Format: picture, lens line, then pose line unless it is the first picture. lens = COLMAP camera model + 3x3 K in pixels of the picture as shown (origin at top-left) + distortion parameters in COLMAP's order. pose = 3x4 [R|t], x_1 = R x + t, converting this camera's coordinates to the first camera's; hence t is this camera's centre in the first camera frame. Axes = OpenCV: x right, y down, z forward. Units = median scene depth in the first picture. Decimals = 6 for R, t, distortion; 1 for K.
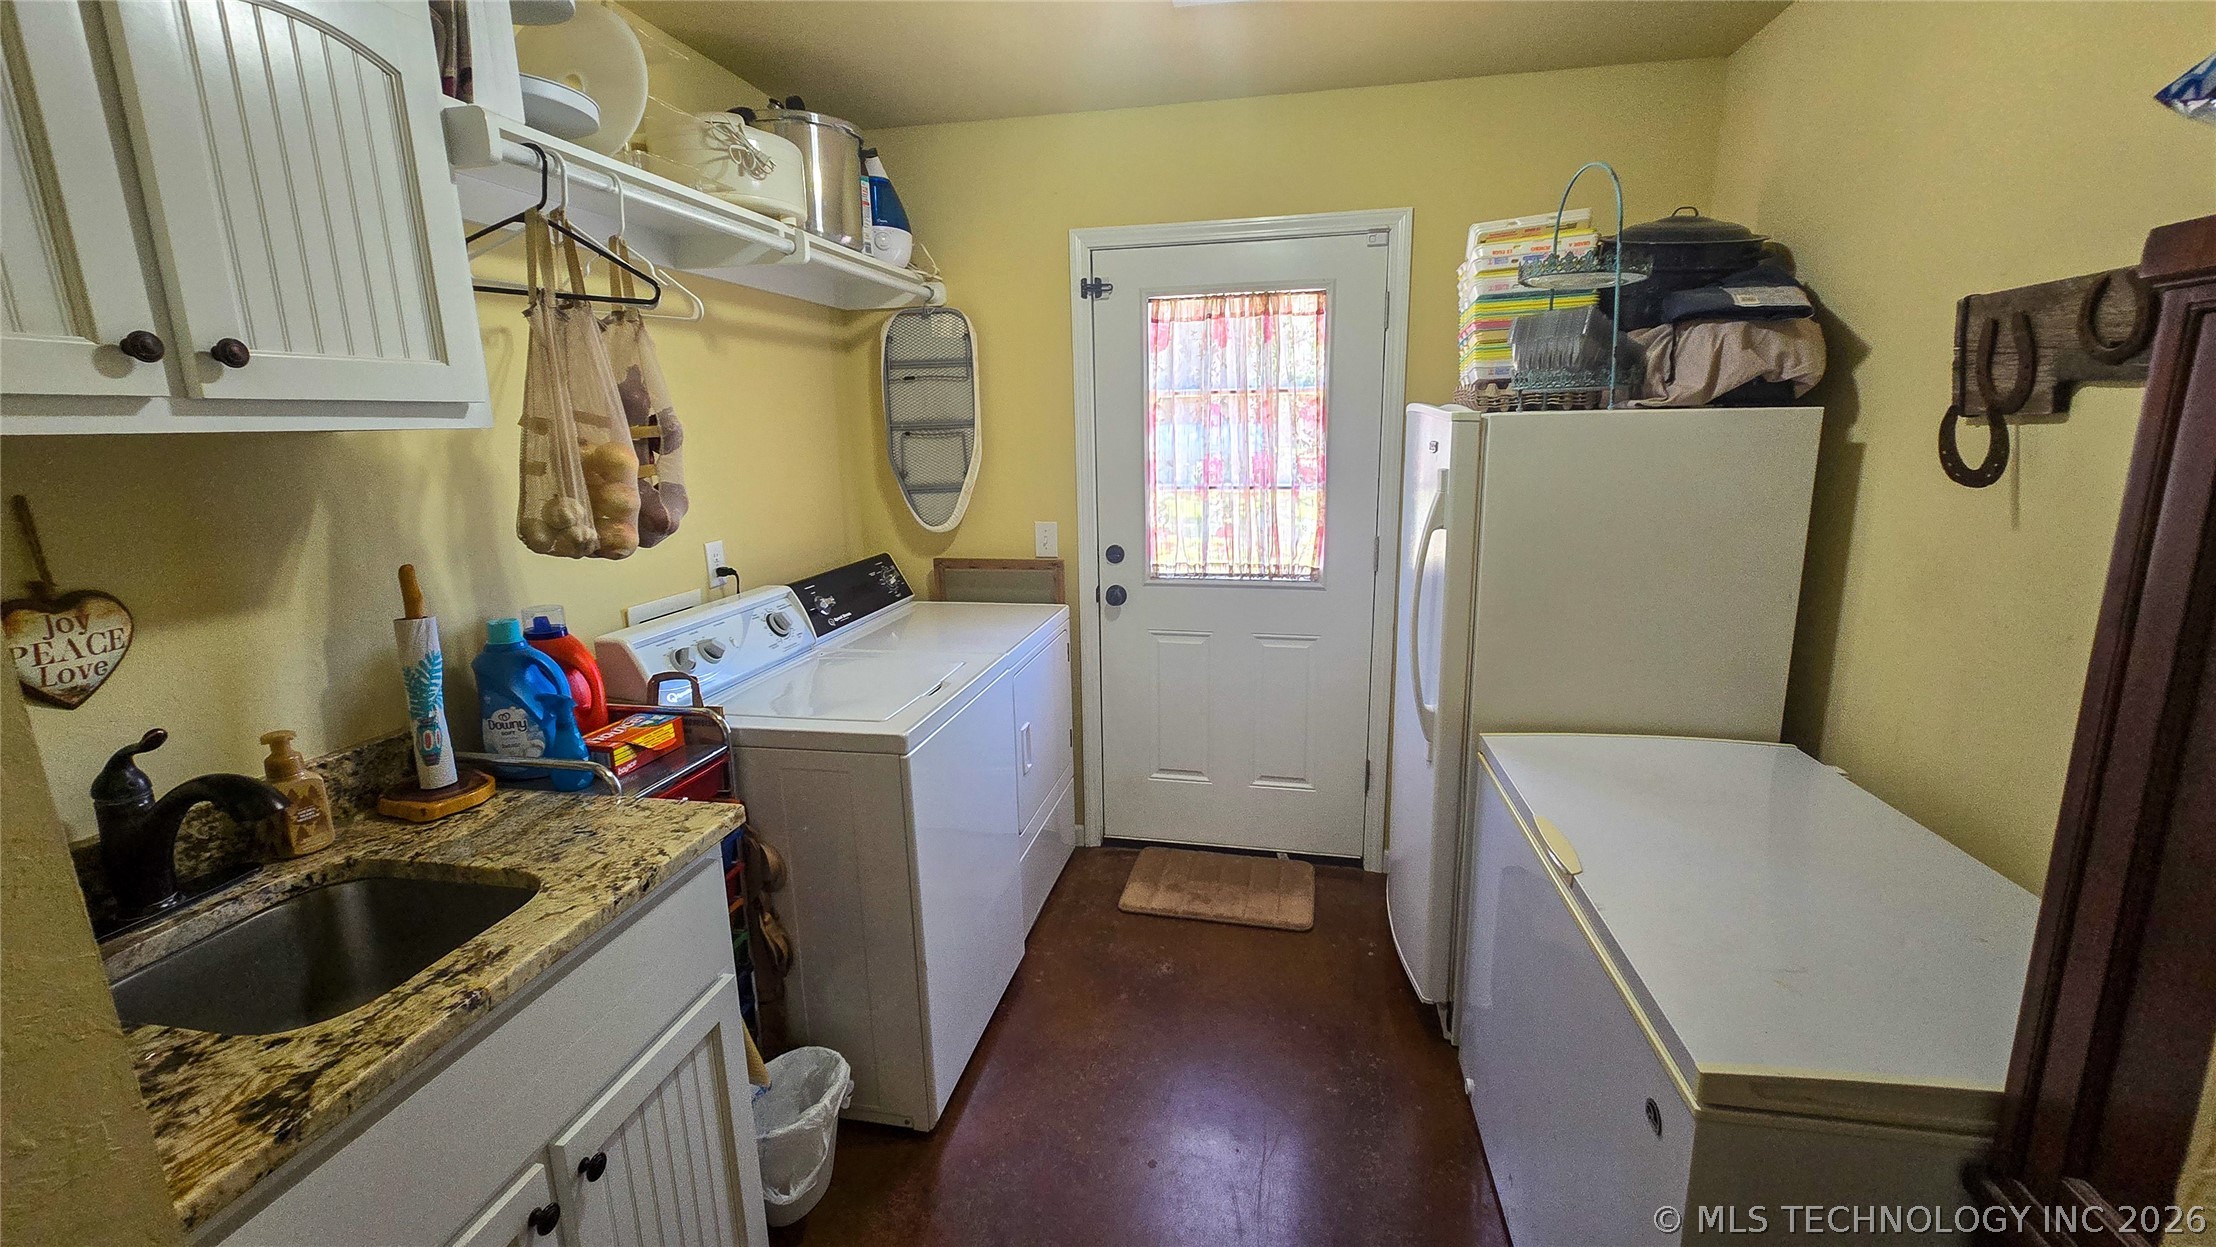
lens RADIAL K [[904.2, 0, 1113.1], [0, 904.2, 620.8], [0, 0, 1]] dist [-0.002650, 0.001493]
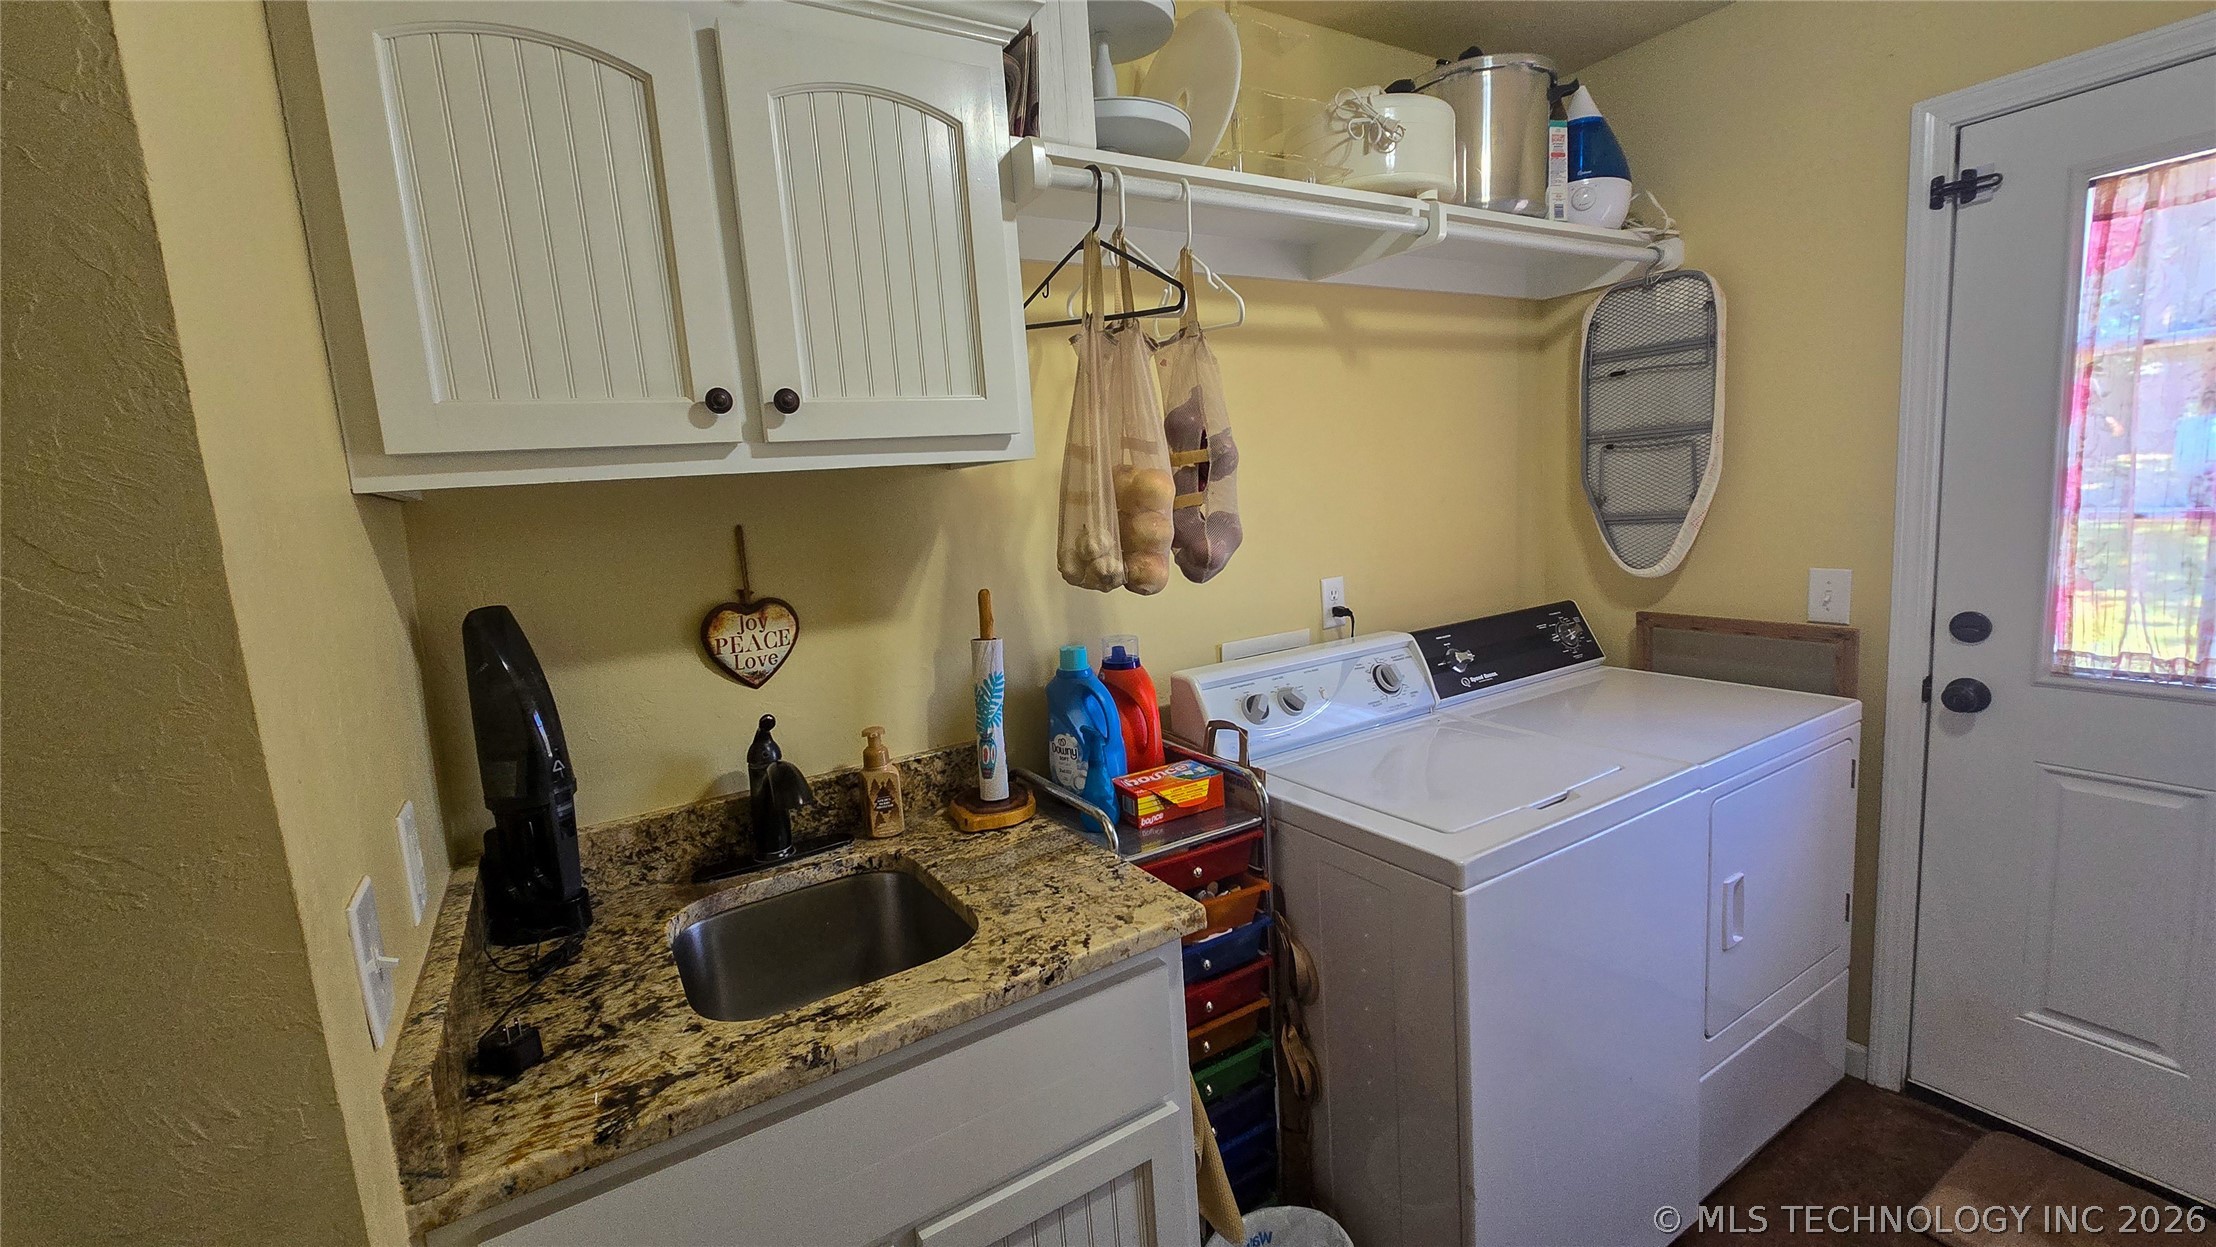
lens RADIAL K [[904.2, 0, 1099.7], [0, 904.2, 613.3], [0, 0, 1]] dist [-0.002650, 0.001493]
pose [[0.677295, 0.073644, -0.732017, 0.093037], [-0.104120, 0.994558, 0.003721, -0.047513], [0.728307, 0.073697, 0.681277, 0.332904]]
